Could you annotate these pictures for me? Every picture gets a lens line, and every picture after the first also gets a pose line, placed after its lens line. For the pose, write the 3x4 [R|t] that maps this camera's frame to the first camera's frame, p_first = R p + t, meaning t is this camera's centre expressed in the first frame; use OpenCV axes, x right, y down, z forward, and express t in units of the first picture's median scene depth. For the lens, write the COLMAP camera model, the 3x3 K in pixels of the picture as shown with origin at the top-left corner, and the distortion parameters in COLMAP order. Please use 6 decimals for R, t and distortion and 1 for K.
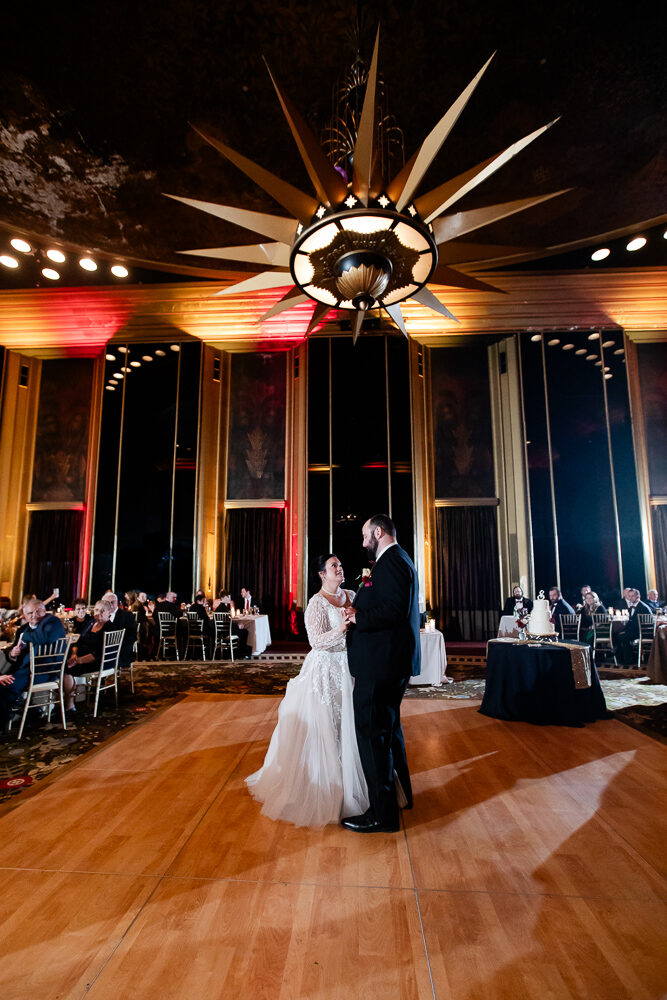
lens RADIAL K [[463.5, 0, 324.3], [0, 463.5, 523.3], [0, 0, 1]] dist [-0.022485, 0.007152]
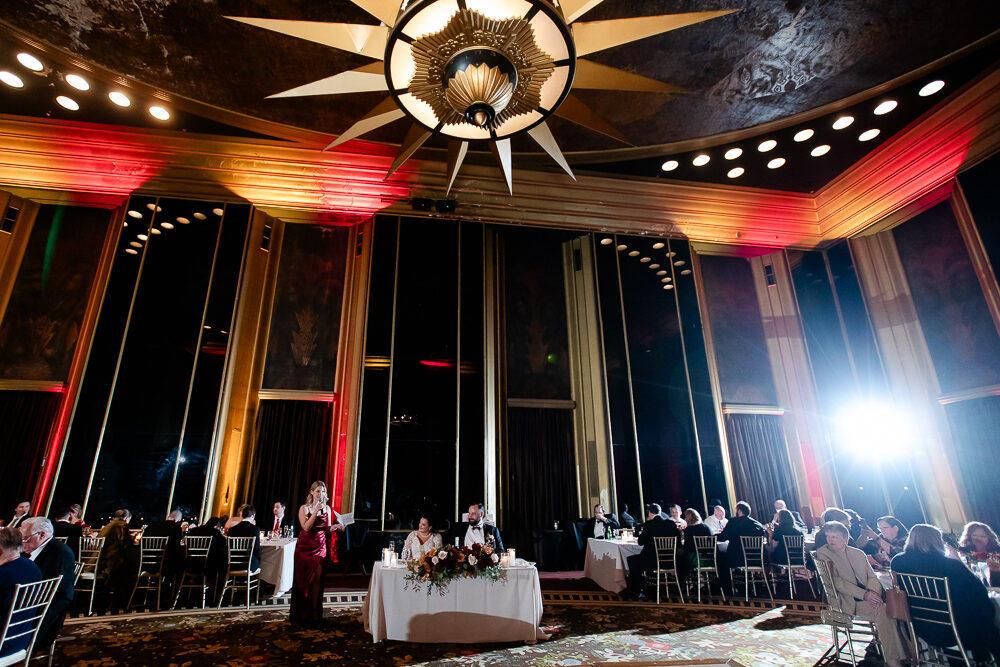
lens RADIAL K [[489.2, 0, 467.8], [0, 489.2, 333.5], [0, 0, 1]] dist [-0.020078, 0.008447]
pose [[0.981213, 0.066847, 0.180975, -0.015833], [-0.031583, 0.981055, -0.191136, 0.007343], [-0.190324, 0.181829, 0.964736, 0.083859]]
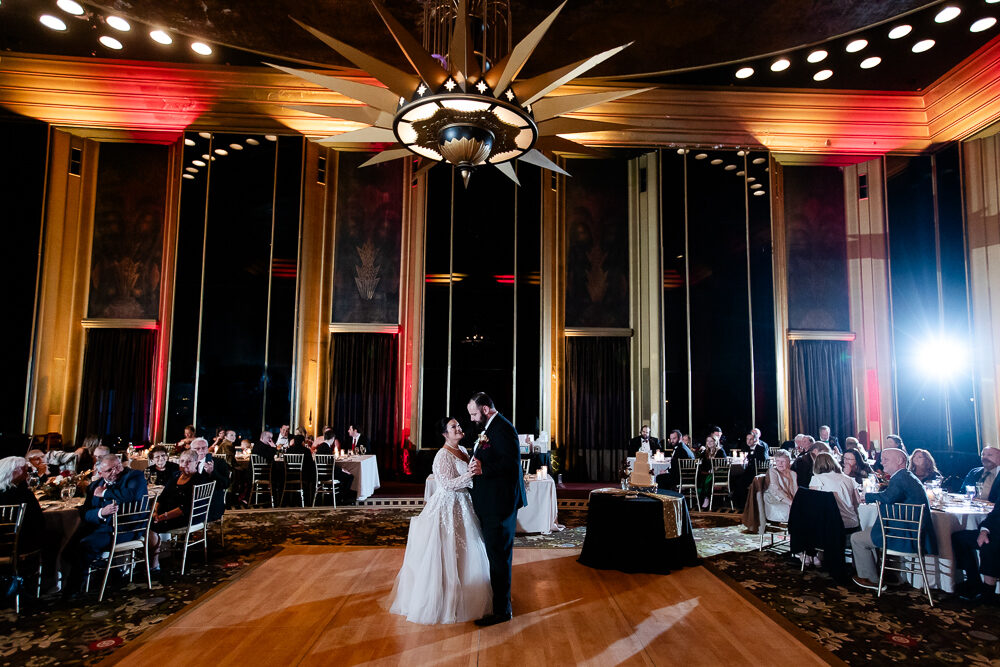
lens RADIAL K [[543.6, 0, 508.6], [0, 543.6, 358.4], [0, 0, 1]] dist [-0.008212, 0.016921]
pose [[0.994317, 0.019701, 0.104623, 0.017404], [-0.023776, 0.999001, 0.037843, -0.031182], [-0.103772, -0.040115, 0.993792, -0.063417]]
